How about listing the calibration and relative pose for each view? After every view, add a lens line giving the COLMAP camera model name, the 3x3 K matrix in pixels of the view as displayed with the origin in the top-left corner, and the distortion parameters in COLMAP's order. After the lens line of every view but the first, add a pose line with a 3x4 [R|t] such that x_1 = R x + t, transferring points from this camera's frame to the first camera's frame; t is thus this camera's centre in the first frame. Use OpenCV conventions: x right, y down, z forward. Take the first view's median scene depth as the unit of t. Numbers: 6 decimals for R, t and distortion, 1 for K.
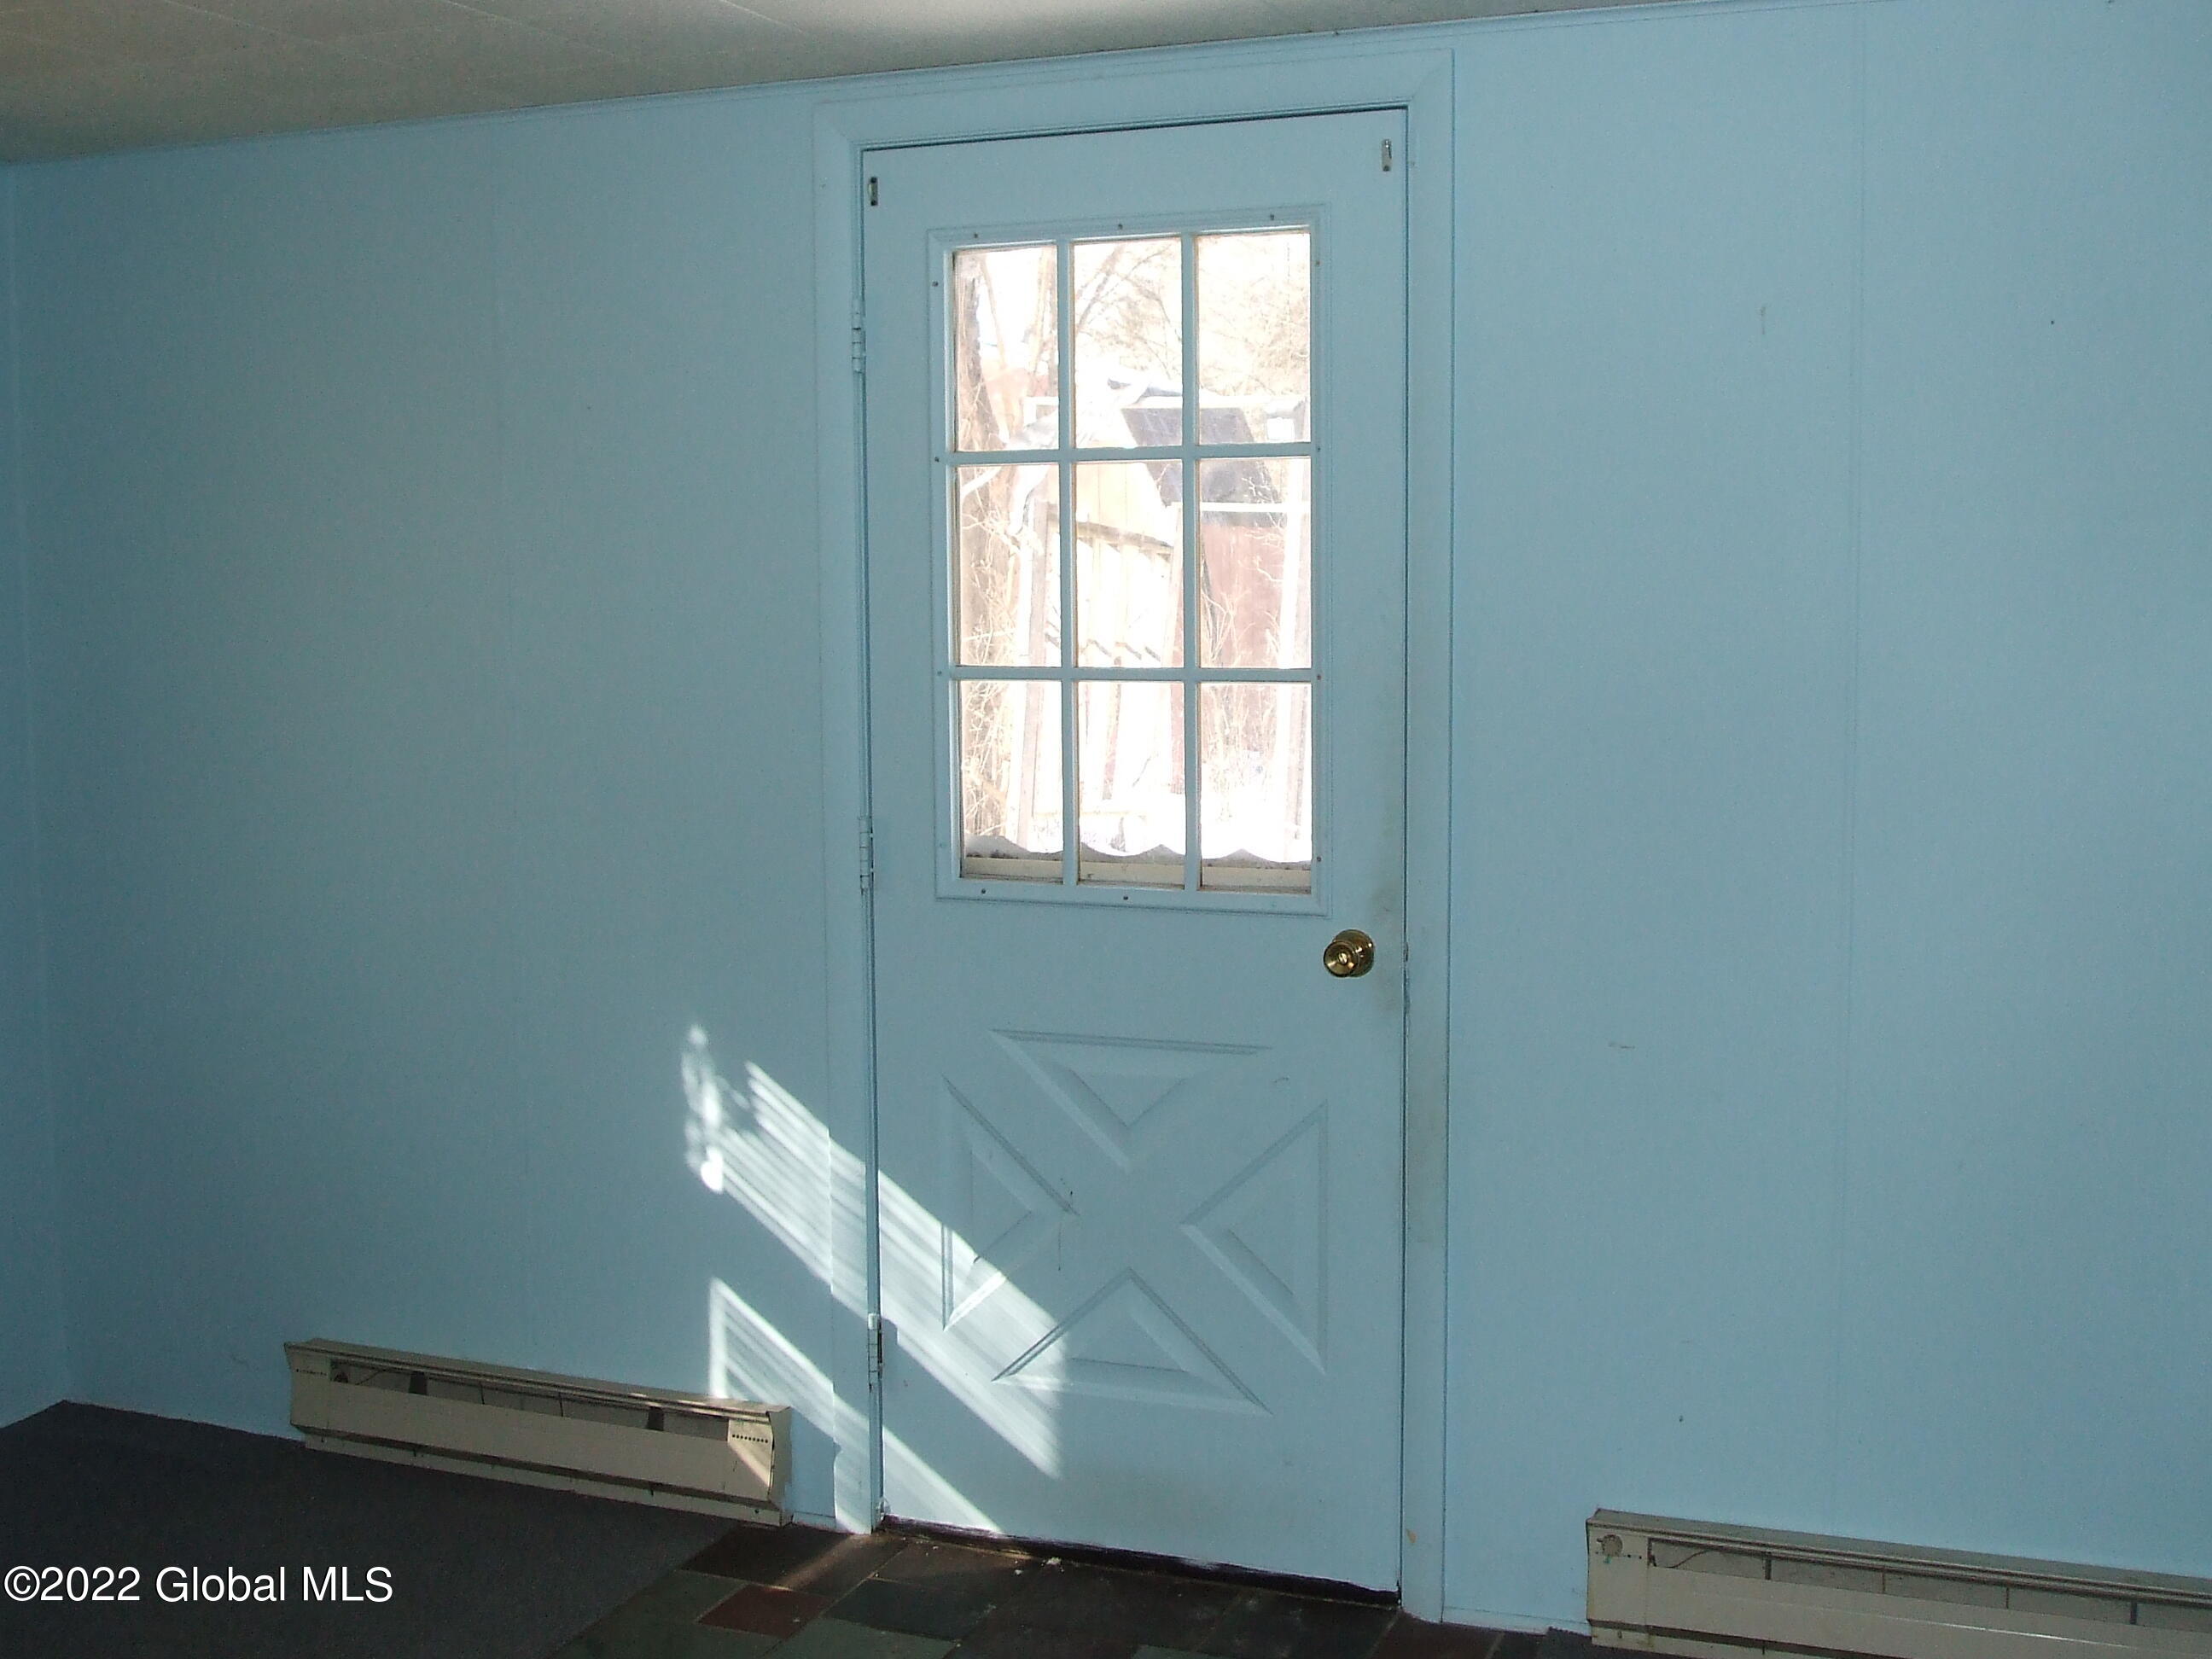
lens RADIAL K [[2420.3, 0, 1108.9], [0, 2420.3, 835.1], [0, 0, 1]] dist [-0.083388, 0.000000]
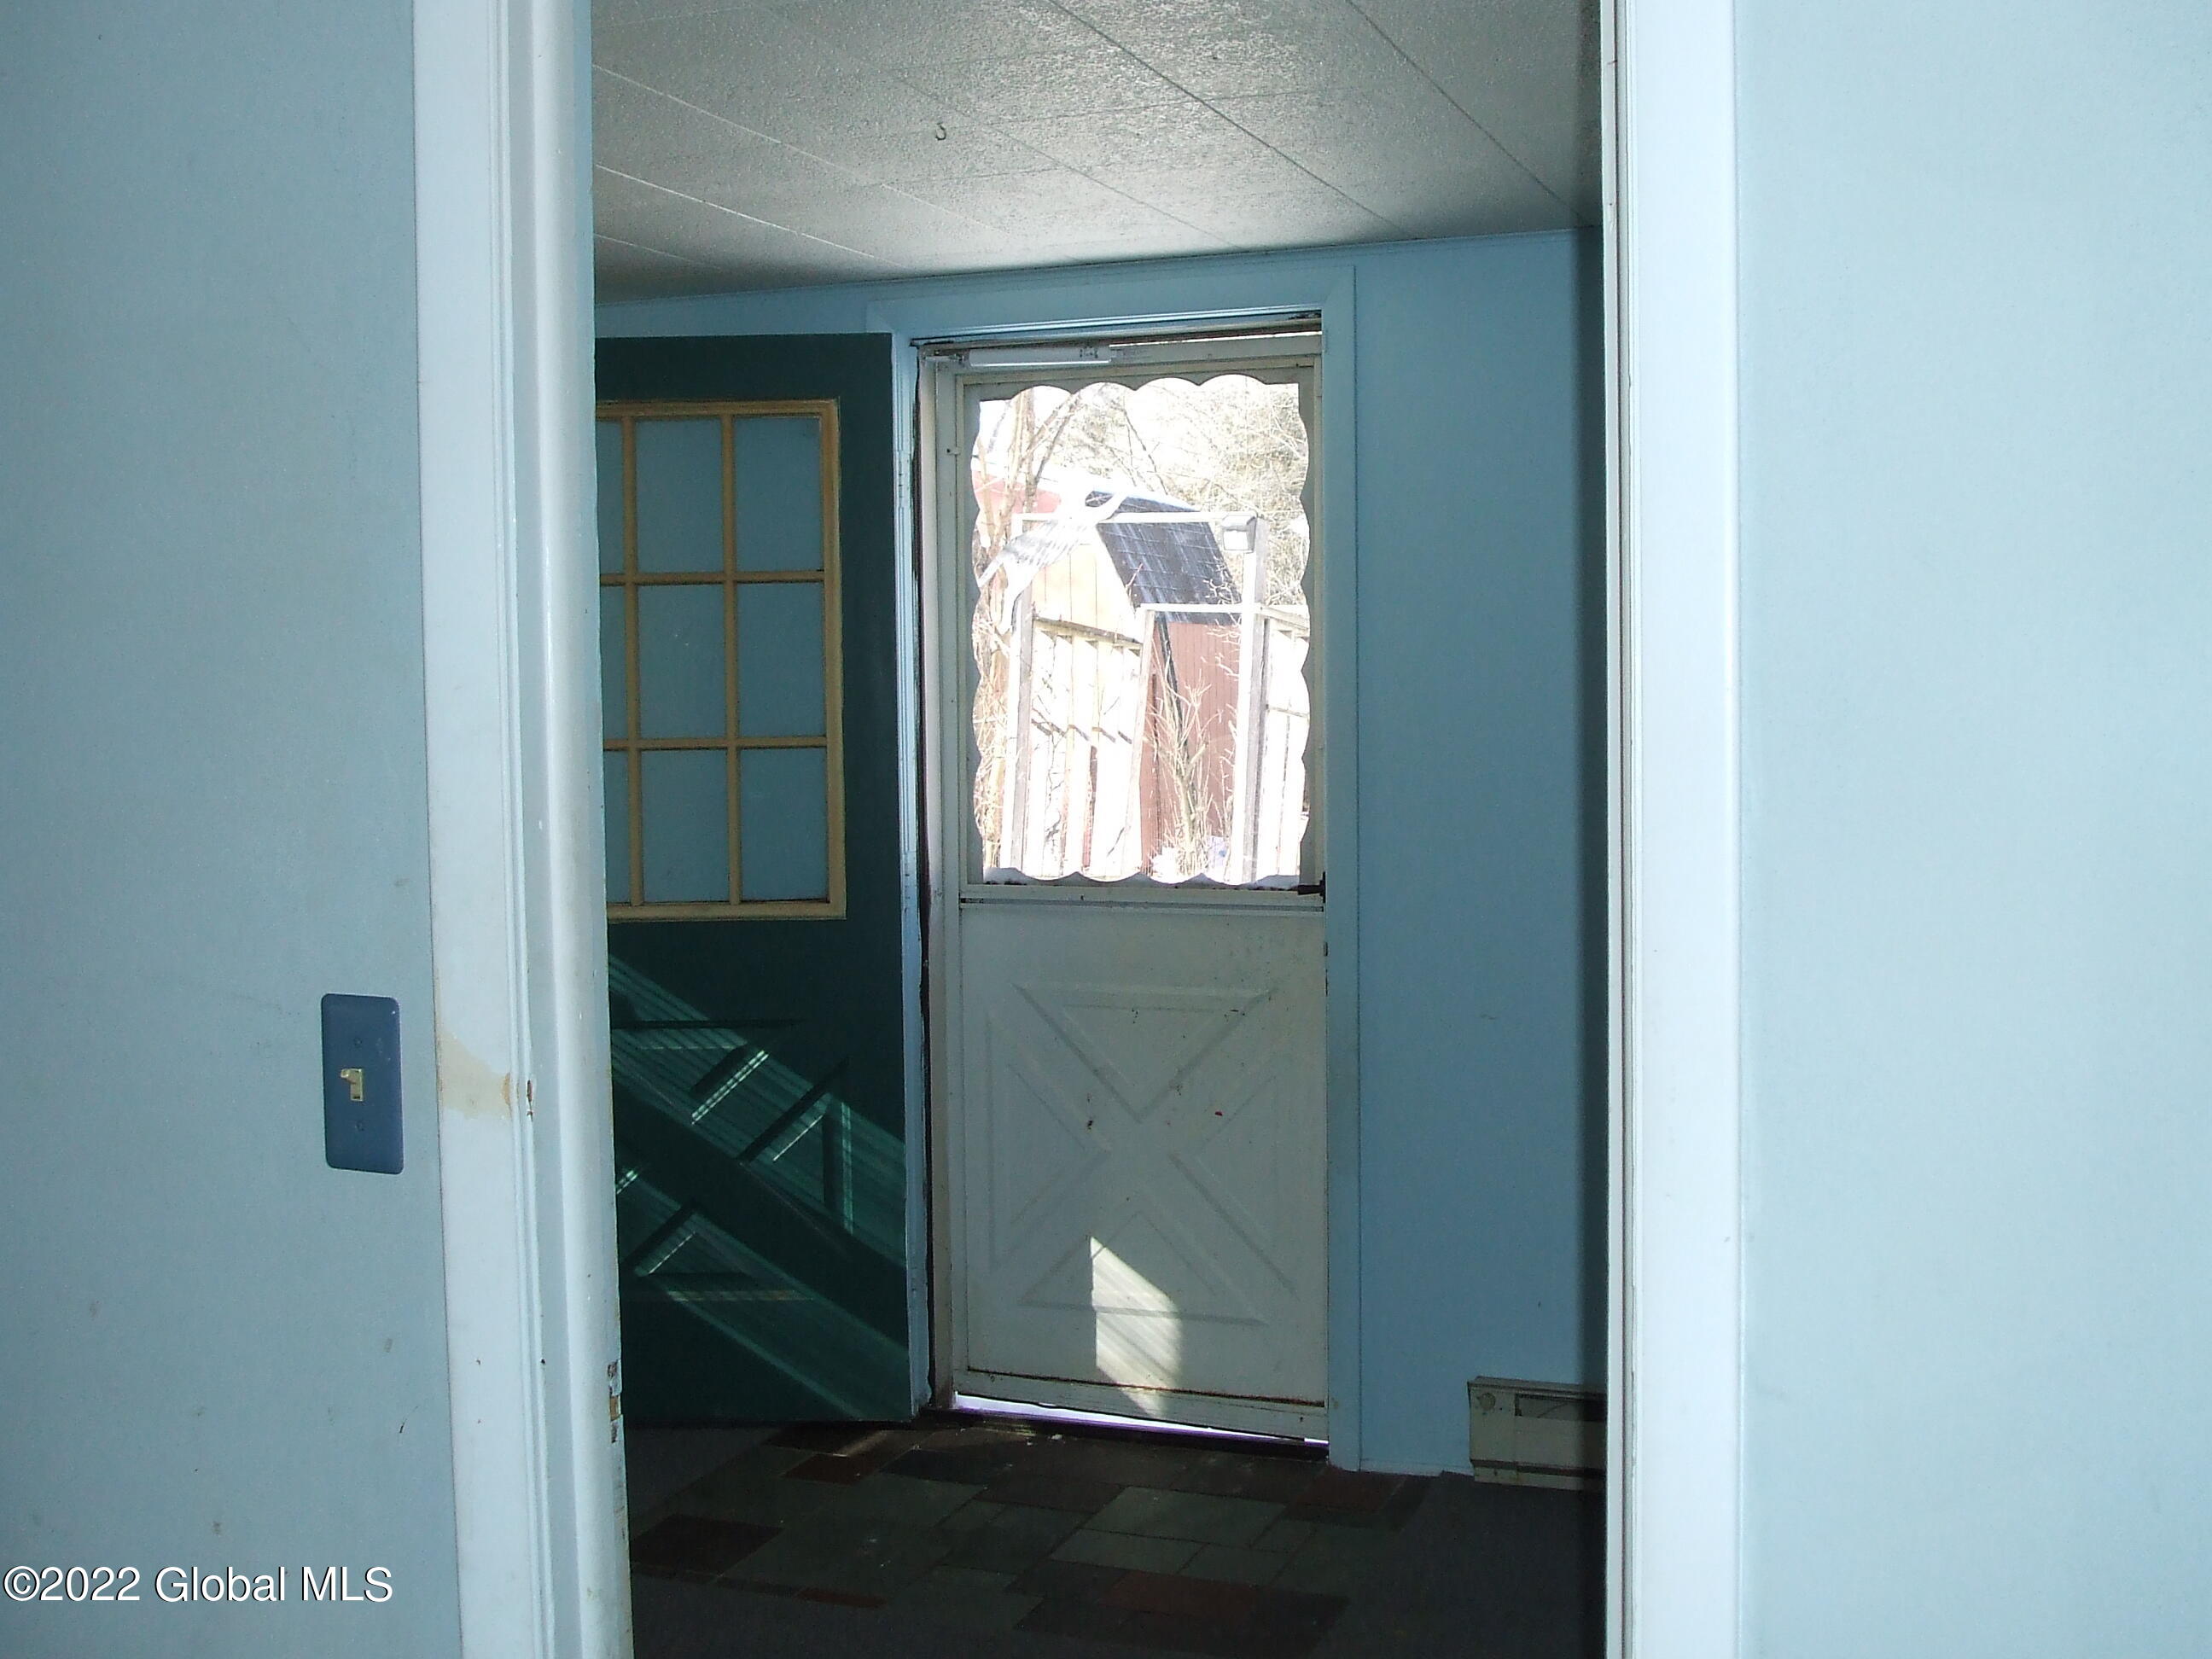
lens RADIAL K [[2420.3, 0, 1104.5], [0, 2420.3, 825.1], [0, 0, 1]] dist [-0.083388, 0.000000]
pose [[0.999920, -0.004094, 0.011926, -0.011660], [0.004619, 0.999005, -0.044352, 0.035814], [-0.011733, 0.044403, 0.998945, -0.285956]]
